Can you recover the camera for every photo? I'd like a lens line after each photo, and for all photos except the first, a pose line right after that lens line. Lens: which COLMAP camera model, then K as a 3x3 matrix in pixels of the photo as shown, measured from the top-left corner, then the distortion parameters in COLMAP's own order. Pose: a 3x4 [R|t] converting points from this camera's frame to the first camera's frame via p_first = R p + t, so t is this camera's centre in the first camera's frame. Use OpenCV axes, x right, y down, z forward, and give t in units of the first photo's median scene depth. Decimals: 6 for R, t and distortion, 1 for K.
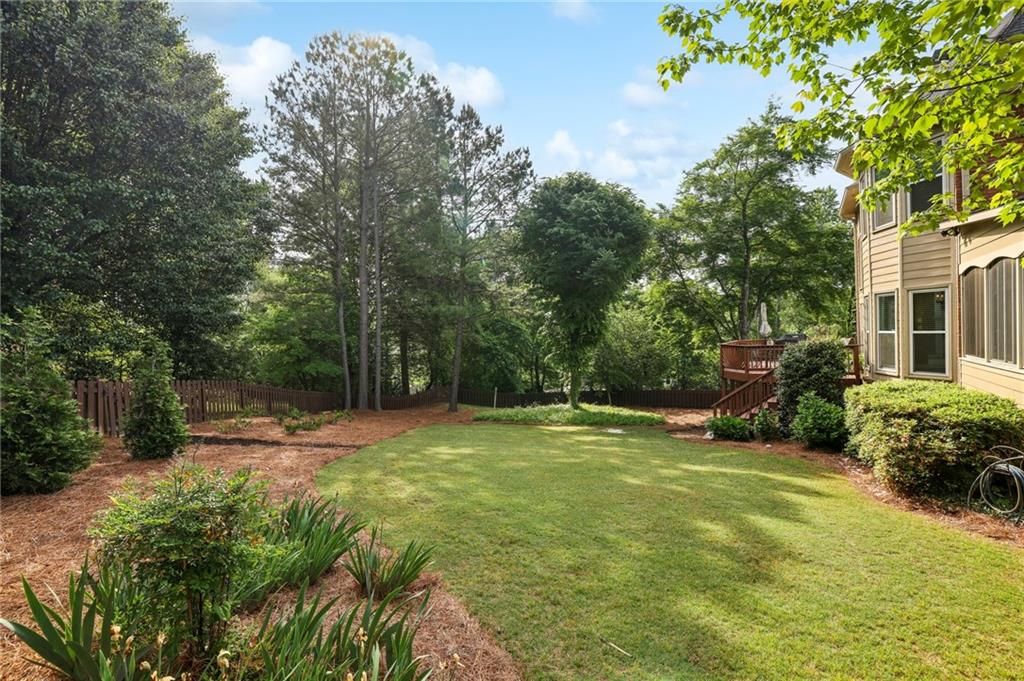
lens RADIAL K [[451.7, 0, 512.0], [0, 451.7, 340.5], [0, 0, 1]] dist [-0.043445, 0.000080]
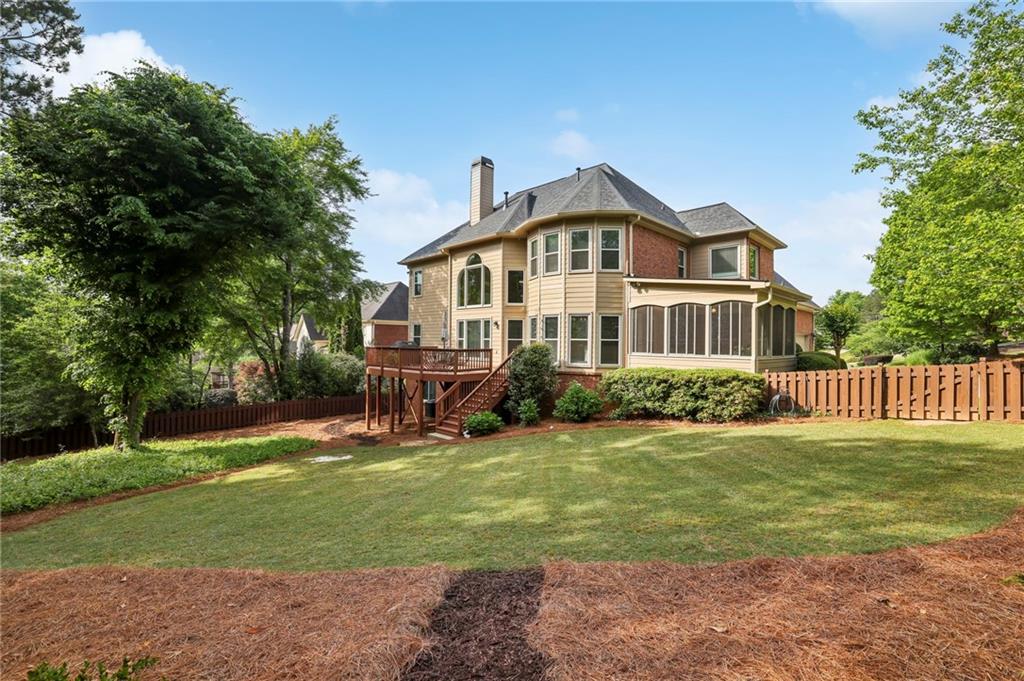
lens RADIAL K [[451.7, 0, 512.0], [0, 451.7, 340.5], [0, 0, 1]] dist [-0.043445, 0.000080]
pose [[0.220709, 0.036126, 0.974671, -0.774235], [-0.004801, 0.999342, -0.035953, 0.044744], [-0.975328, 0.003256, 0.220737, 0.915789]]
